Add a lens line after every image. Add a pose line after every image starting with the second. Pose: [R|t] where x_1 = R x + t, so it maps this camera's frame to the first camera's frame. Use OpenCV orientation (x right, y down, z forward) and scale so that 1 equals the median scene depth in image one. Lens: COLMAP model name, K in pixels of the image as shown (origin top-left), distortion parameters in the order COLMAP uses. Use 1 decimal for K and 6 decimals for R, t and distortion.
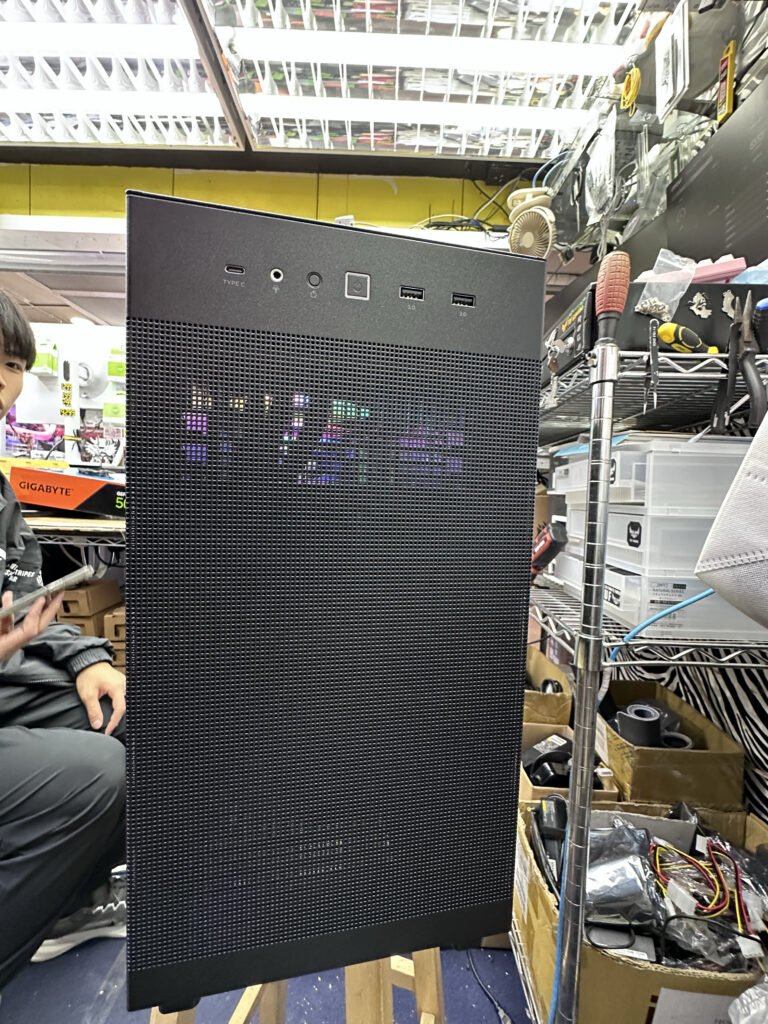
lens RADIAL K [[409.3, 0, 384.0], [0, 409.3, 512.0], [0, 0, 1]] dist [-0.002058, 0.000177]
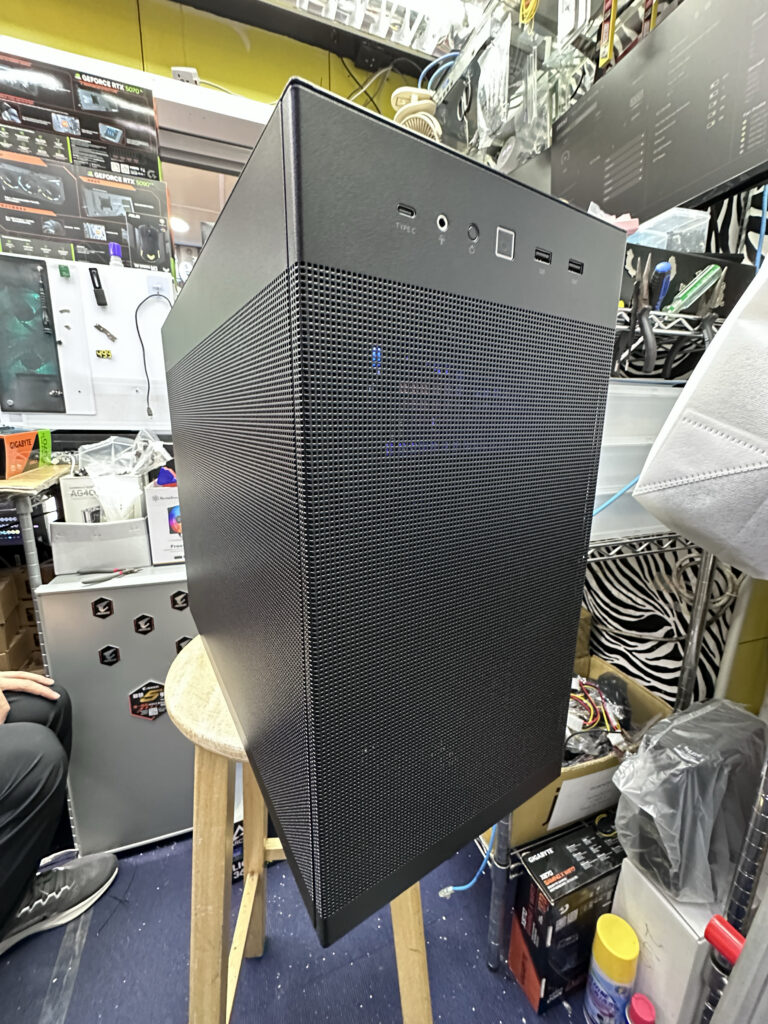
lens RADIAL K [[409.3, 0, 384.0], [0, 409.3, 512.0], [0, 0, 1]] dist [-0.002058, 0.000177]
pose [[0.936655, -0.104088, 0.334428, -0.184399], [0.043919, 0.982189, 0.182693, -0.030732], [-0.347488, -0.156433, 0.924544, 0.027906]]
